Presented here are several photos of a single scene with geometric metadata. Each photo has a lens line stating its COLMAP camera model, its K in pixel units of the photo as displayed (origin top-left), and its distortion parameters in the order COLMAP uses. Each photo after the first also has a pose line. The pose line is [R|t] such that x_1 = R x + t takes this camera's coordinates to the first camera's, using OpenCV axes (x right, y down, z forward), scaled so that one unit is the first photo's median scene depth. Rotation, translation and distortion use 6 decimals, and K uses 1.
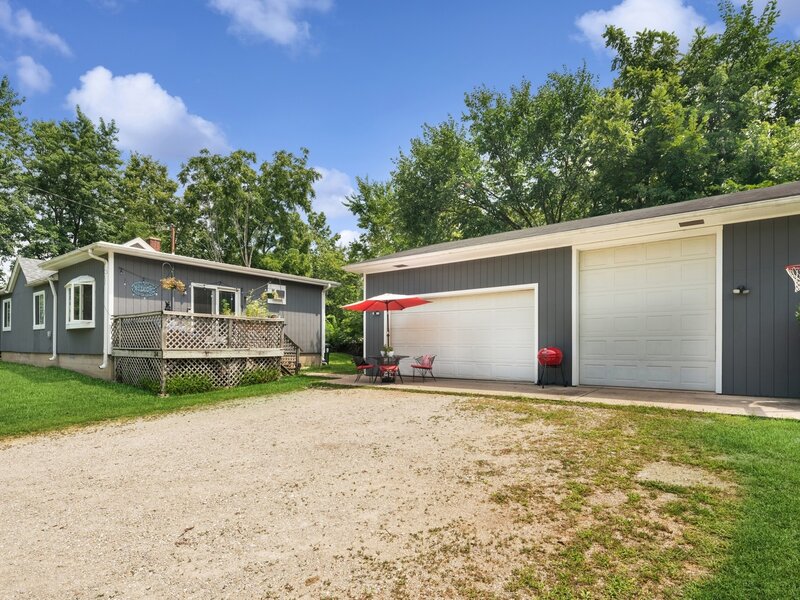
lens RADIAL K [[412.2, 0, 389.3], [0, 412.2, 343.9], [0, 0, 1]] dist [0.000131, 0.000156]
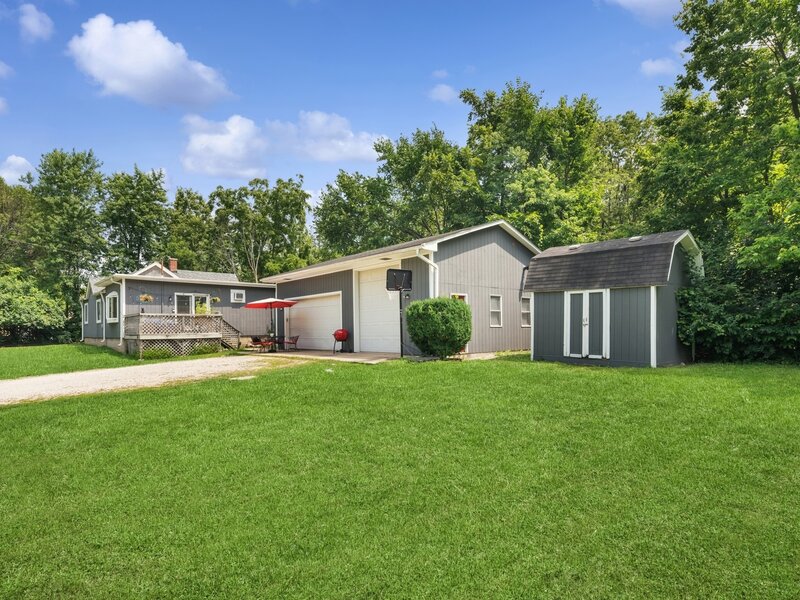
lens RADIAL K [[423.5, 0, 401.3], [0, 423.5, 319.5], [0, 0, 1]] dist [0.002972, 0.000492]
pose [[0.984903, -0.021652, -0.171750, 0.650306], [0.018973, 0.999672, -0.017225, 0.000825], [0.172067, 0.013706, 0.984990, -0.460100]]
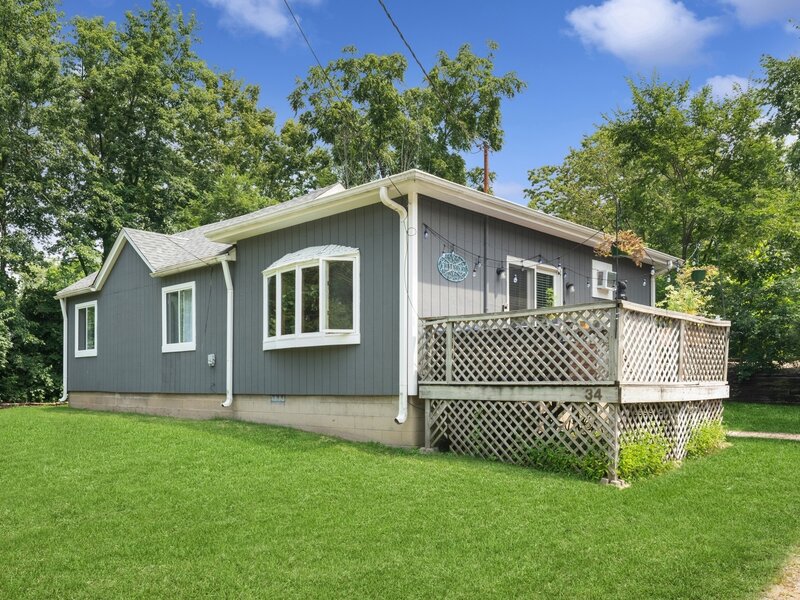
lens RADIAL K [[634.3, 0, 400.0], [0, 634.3, 381.7], [0, 0, 1]] dist [-0.000983, -0.001586]
pose [[0.995257, -0.006864, -0.097035, -0.521829], [0.007346, 0.999962, 0.004606, 0.004629], [0.097000, -0.005297, 0.995270, 0.188228]]
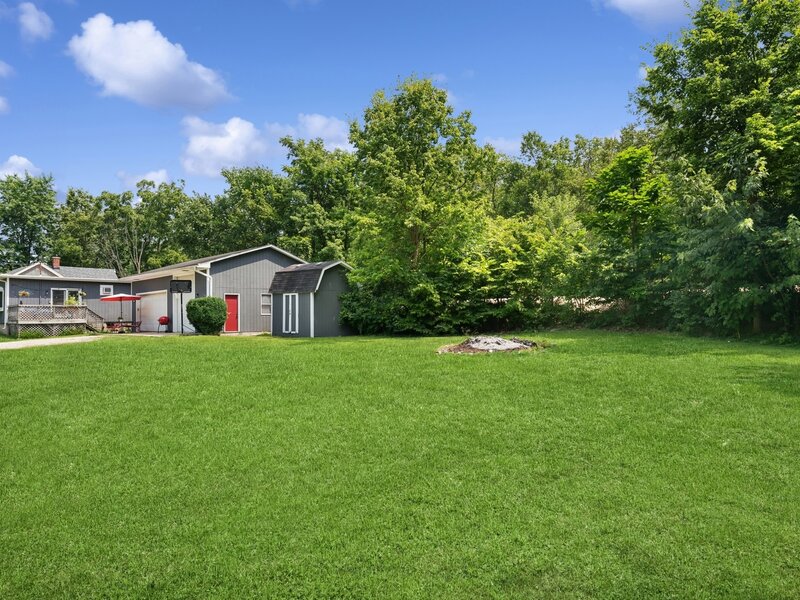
lens RADIAL K [[475.1, 0, 400.0], [0, 475.1, 300.0], [0, 0, 1]] dist [0.001402, 0.000043]
pose [[0.995908, -0.020448, -0.088035, 1.418222], [0.018074, 0.999453, -0.027682, 0.008171], [0.088552, 0.025977, 0.995733, -1.171879]]
